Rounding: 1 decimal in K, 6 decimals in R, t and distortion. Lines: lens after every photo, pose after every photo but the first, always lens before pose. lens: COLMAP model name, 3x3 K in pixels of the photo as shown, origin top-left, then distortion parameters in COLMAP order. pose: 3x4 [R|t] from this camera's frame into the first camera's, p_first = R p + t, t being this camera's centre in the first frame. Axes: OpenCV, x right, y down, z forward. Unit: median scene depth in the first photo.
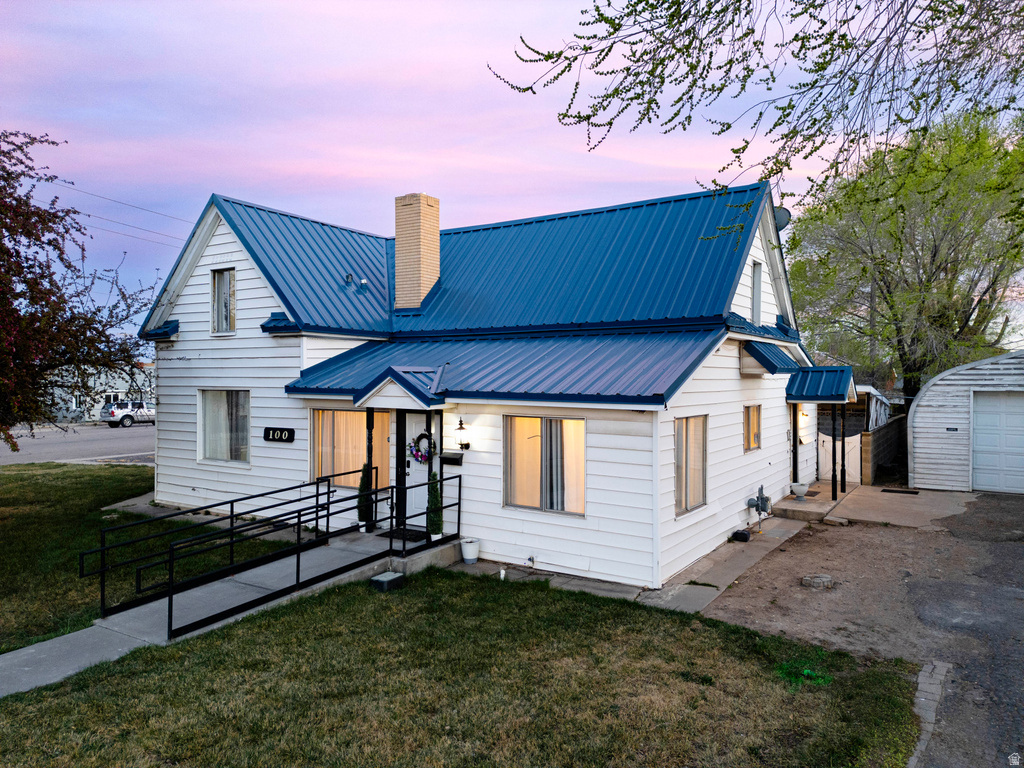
lens RADIAL K [[700.0, 0, 512.0], [0, 700.0, 384.0], [0, 0, 1]] dist [0.004186, 0.000034]
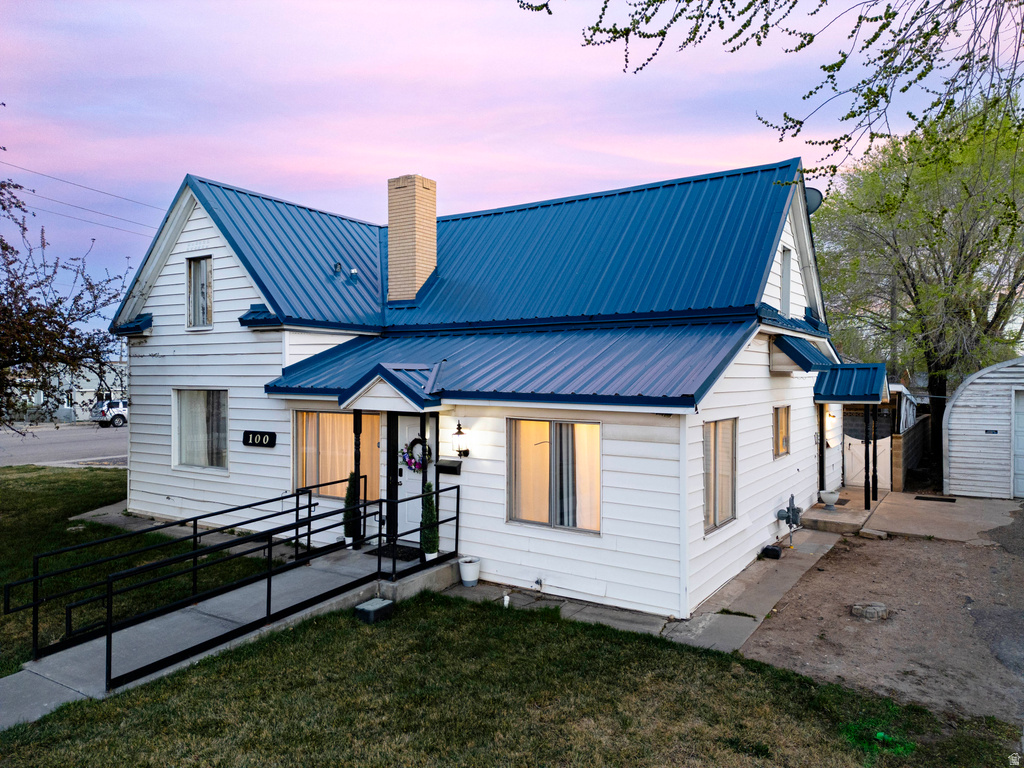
lens RADIAL K [[700.0, 0, 512.0], [0, 700.0, 384.0], [0, 0, 1]] dist [0.004186, 0.000034]
pose [[1.000000, -0.000496, -0.000687, -0.005054], [0.000497, 0.999997, 0.002380, -0.000905], [0.000686, -0.002380, 0.999997, 0.107434]]
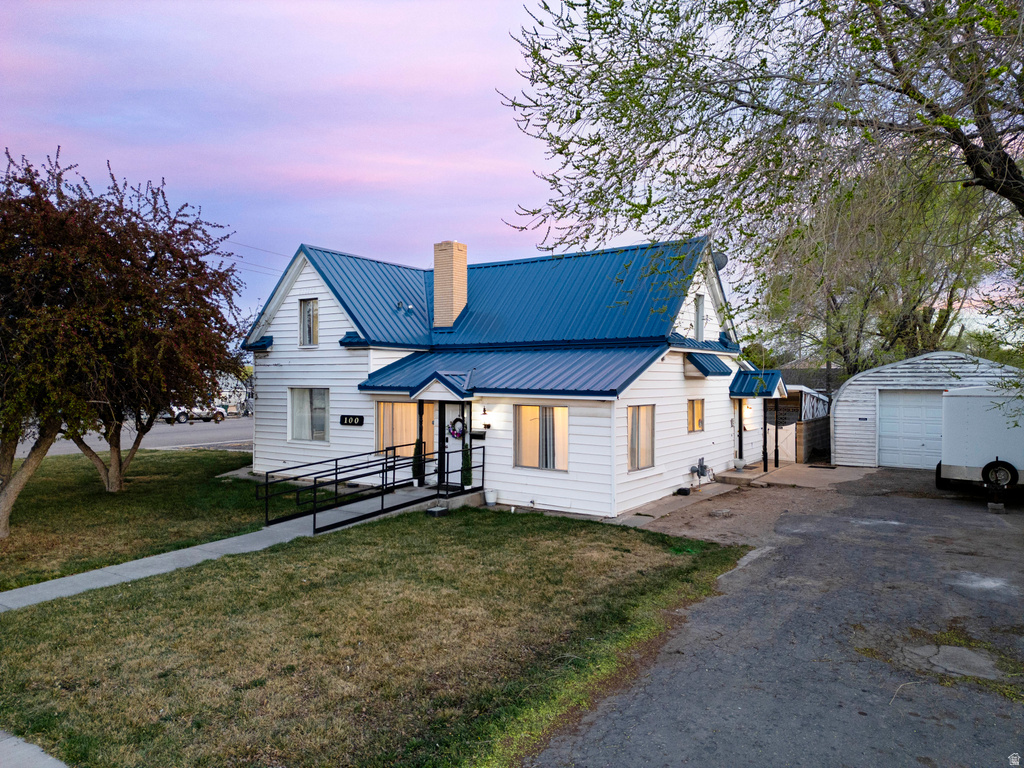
lens RADIAL K [[700.0, 0, 512.0], [0, 700.0, 384.0], [0, 0, 1]] dist [0.004186, 0.000034]
pose [[0.999731, 0.000201, -0.023182, 0.016772], [-0.000255, 0.999997, -0.002345, 0.004747], [0.023181, 0.002350, 0.999729, -0.429398]]
